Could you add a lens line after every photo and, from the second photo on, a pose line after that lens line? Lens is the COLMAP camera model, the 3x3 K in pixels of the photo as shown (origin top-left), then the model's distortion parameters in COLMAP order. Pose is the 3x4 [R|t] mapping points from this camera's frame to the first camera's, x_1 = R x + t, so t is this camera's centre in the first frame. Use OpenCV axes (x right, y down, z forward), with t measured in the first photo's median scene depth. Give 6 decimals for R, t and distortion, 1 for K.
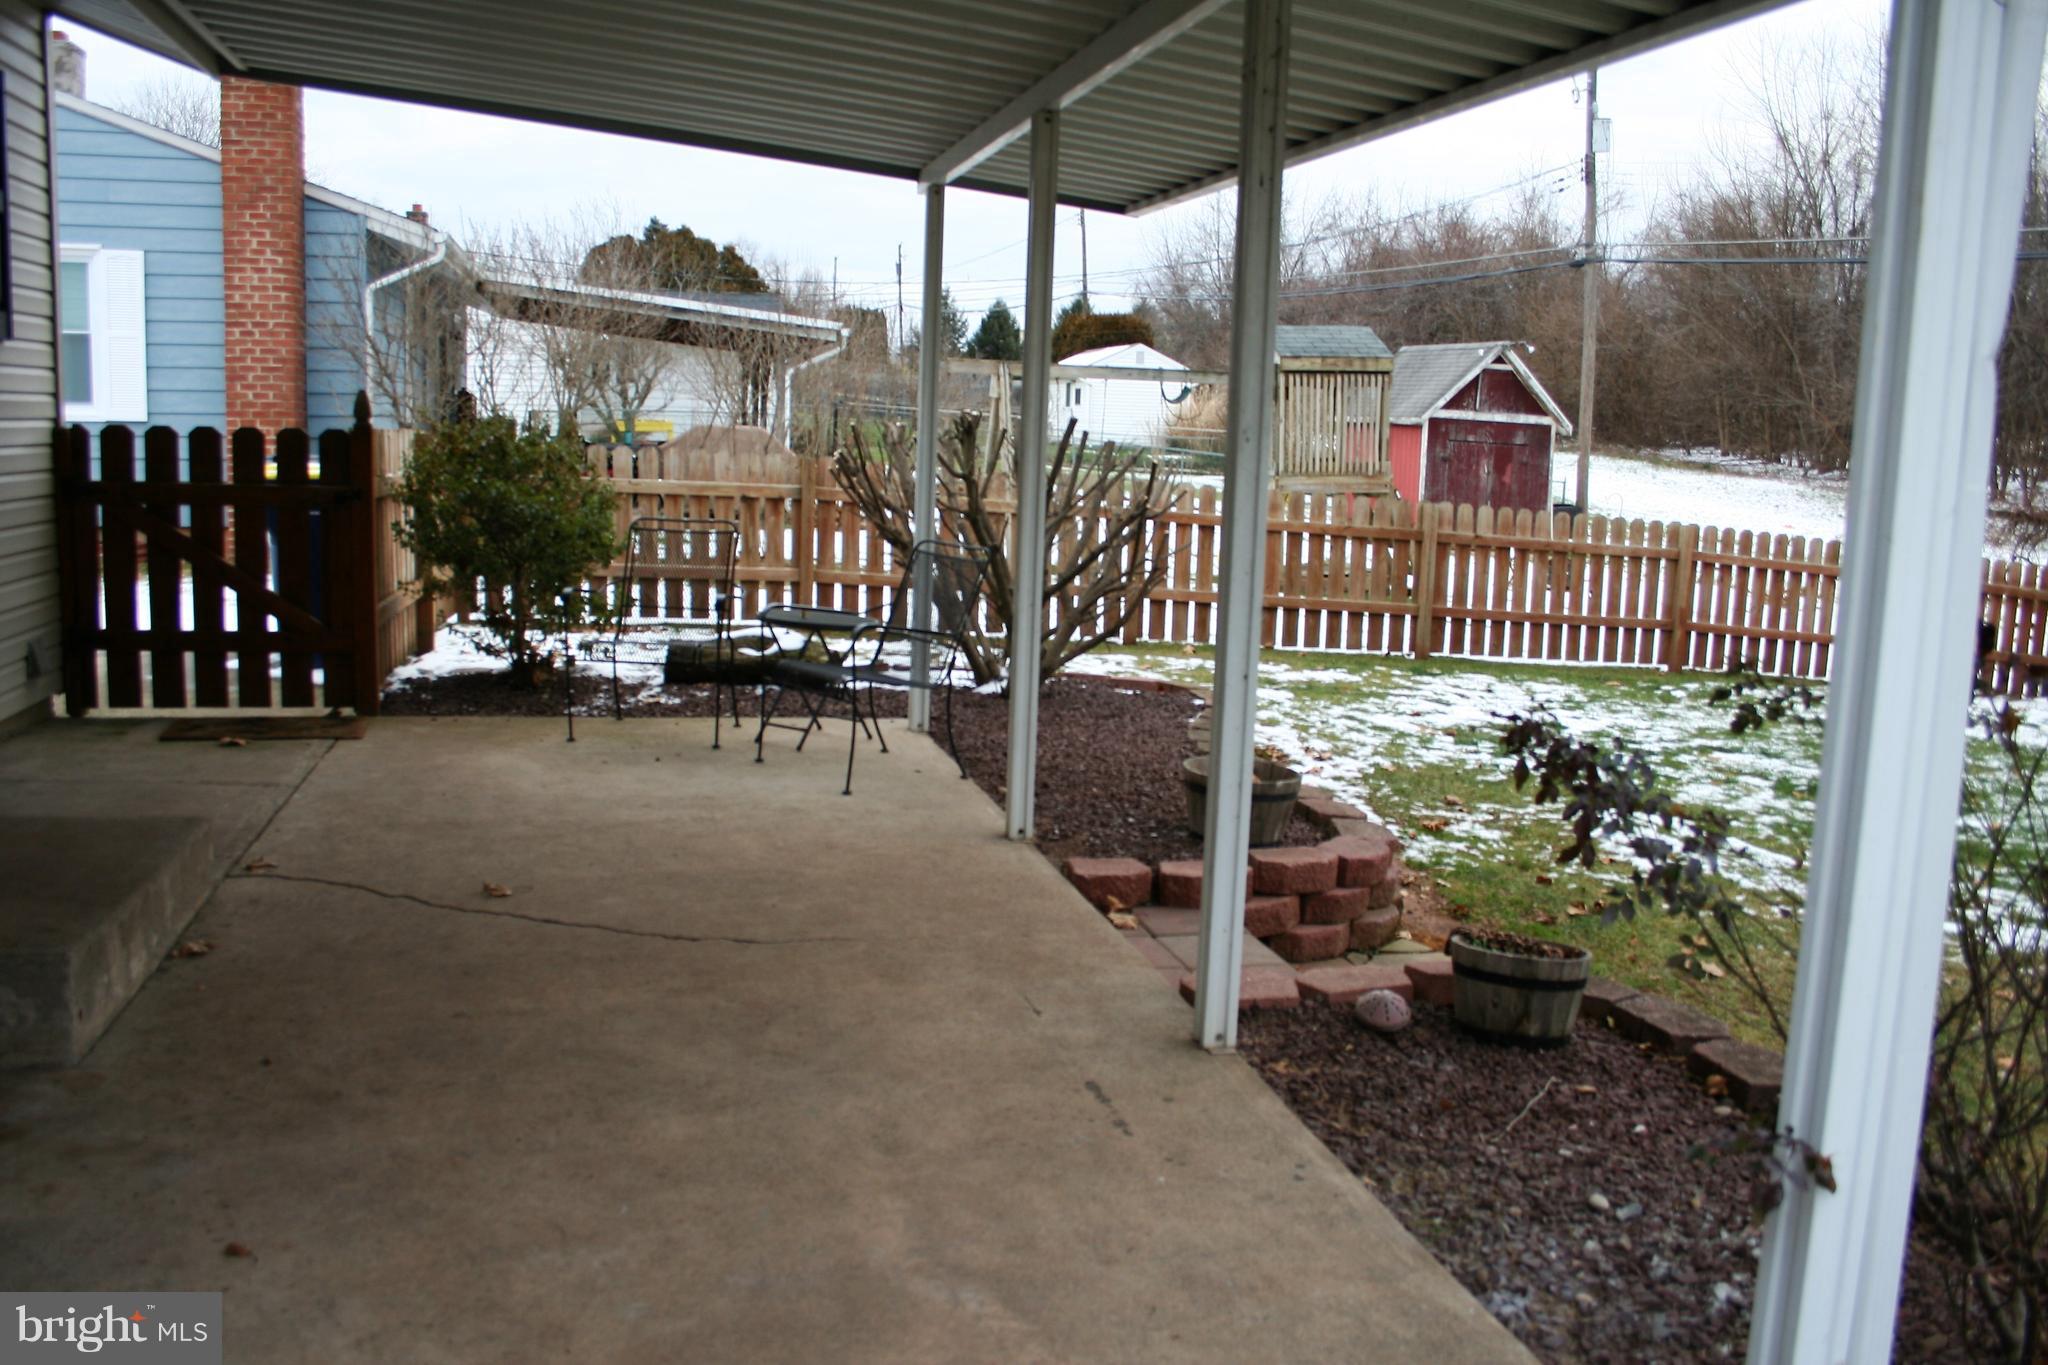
lens RADIAL K [[1688.6, 0, 1024.0], [0, 1688.6, 682.5], [0, 0, 1]] dist [-0.160644, 0.136343]
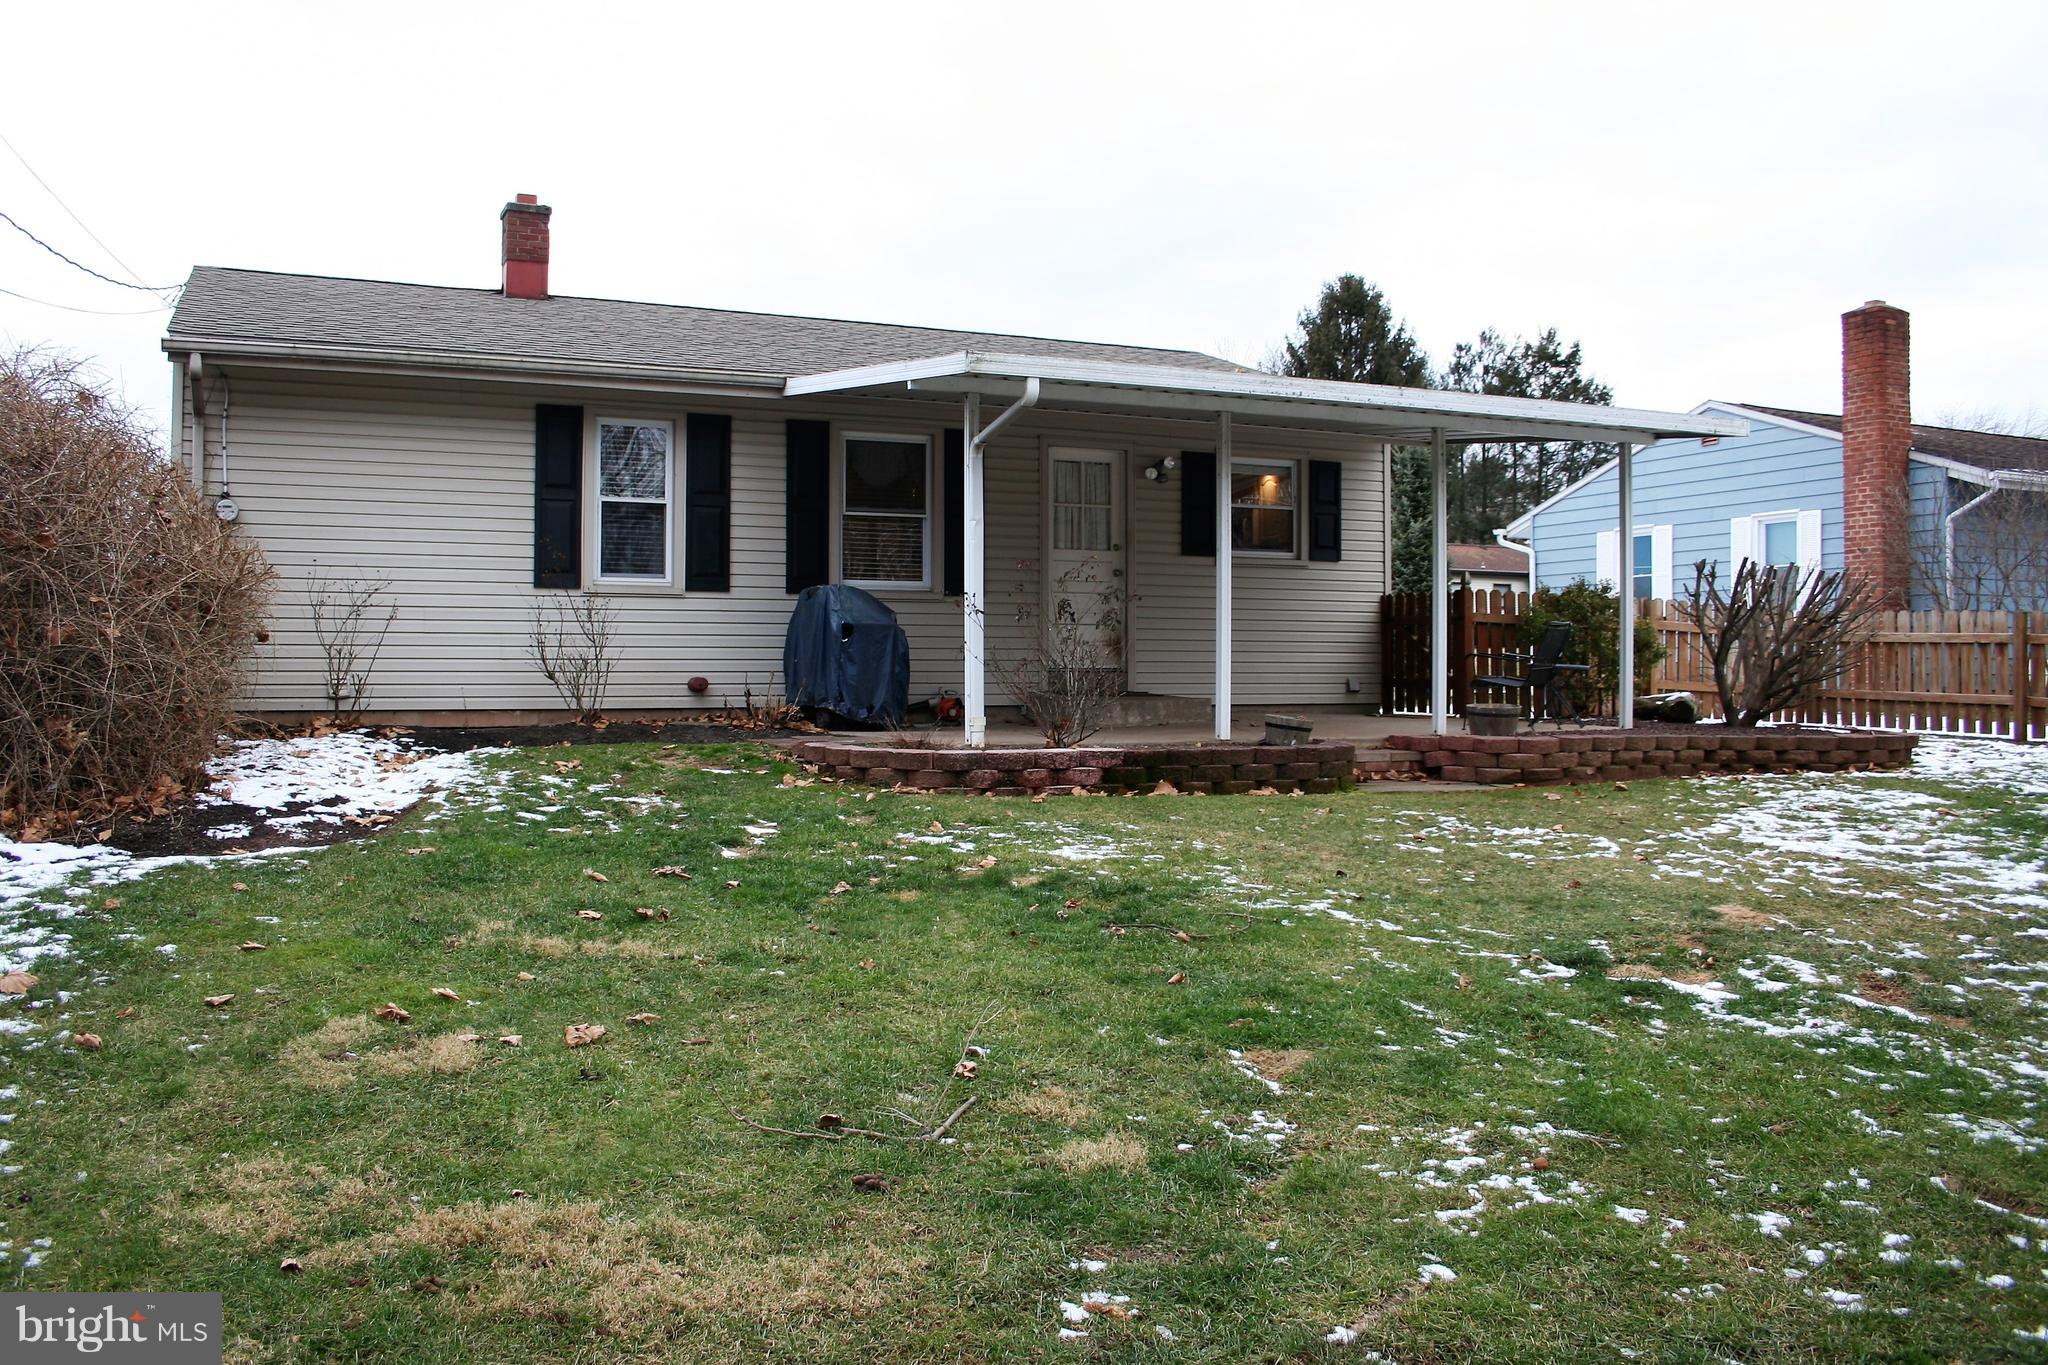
lens RADIAL K [[1688.6, 0, 1024.0], [0, 1688.6, 682.5], [0, 0, 1]] dist [-0.160644, 0.136343]
pose [[0.170983, -0.028987, -0.984847, 0.834632], [-0.143634, 0.988155, -0.054021, 0.086840], [0.974748, 0.150694, 0.164794, 0.029896]]
